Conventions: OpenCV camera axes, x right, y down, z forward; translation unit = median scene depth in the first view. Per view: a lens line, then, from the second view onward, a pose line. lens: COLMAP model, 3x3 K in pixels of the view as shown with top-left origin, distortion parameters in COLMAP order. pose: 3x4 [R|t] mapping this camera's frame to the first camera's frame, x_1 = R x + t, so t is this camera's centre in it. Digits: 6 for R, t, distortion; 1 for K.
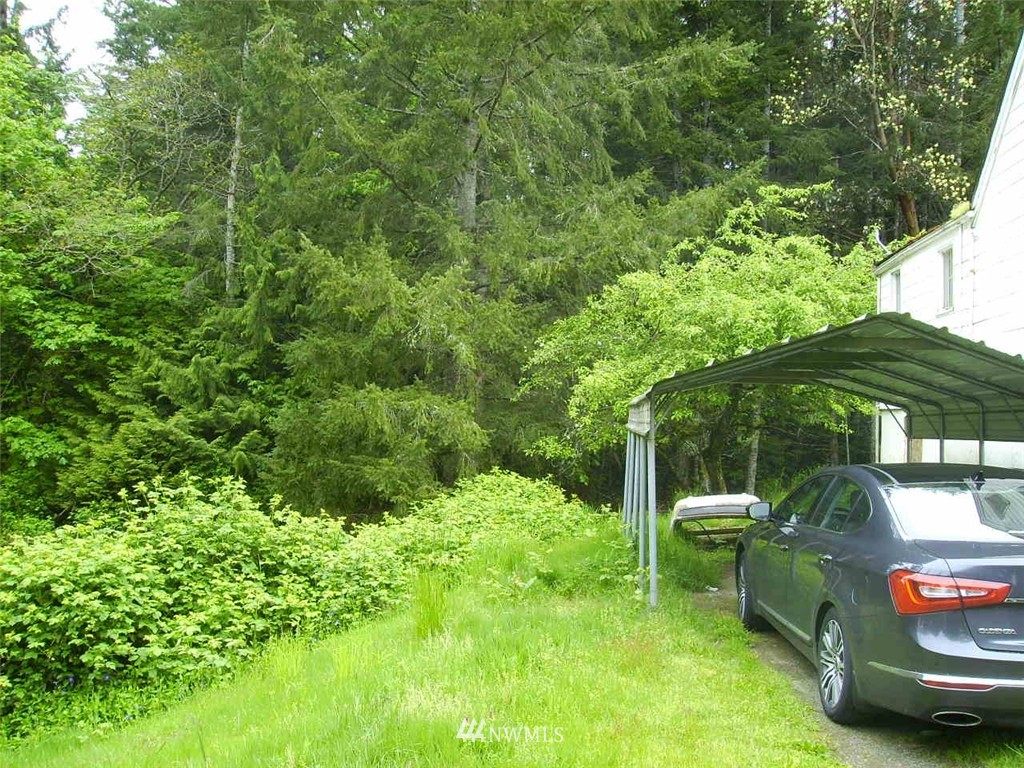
lens RADIAL K [[1050.6, 0, 488.8], [0, 1050.6, 383.7], [0, 0, 1]] dist [-0.095739, 0.022595]
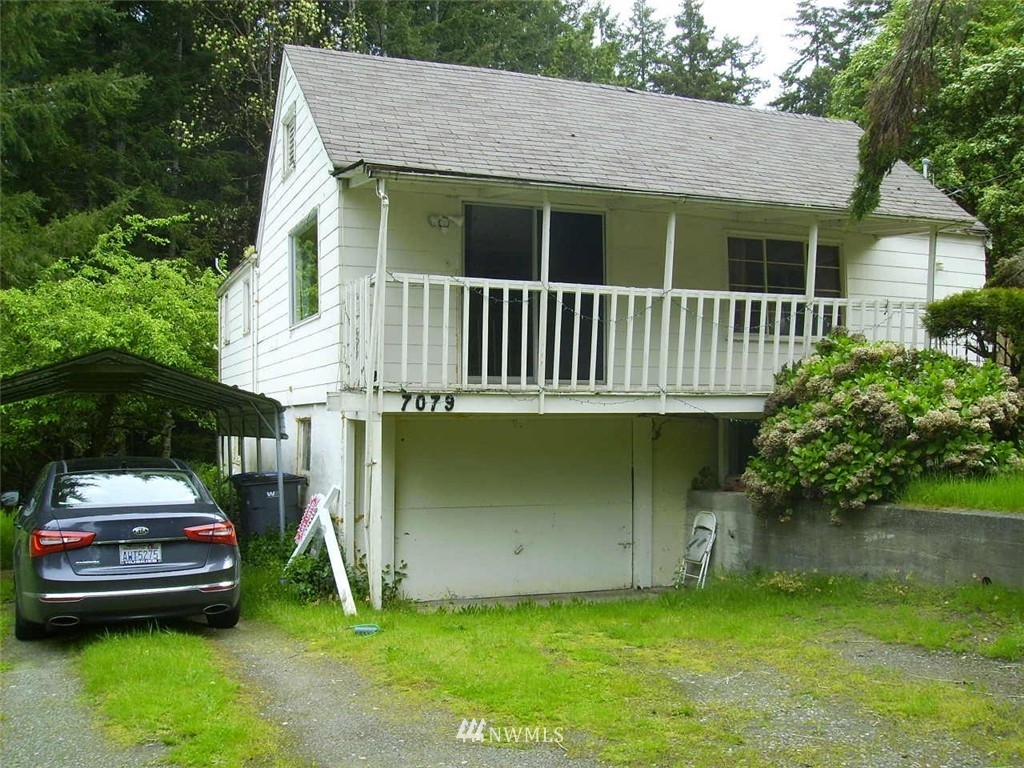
lens RADIAL K [[1050.6, 0, 488.8], [0, 1050.6, 383.7], [0, 0, 1]] dist [-0.095739, 0.022595]
pose [[0.881049, -0.020933, 0.472561, 0.069094], [0.018616, 0.999781, 0.009579, -0.009311], [-0.472658, 0.000358, 0.881246, -0.166090]]
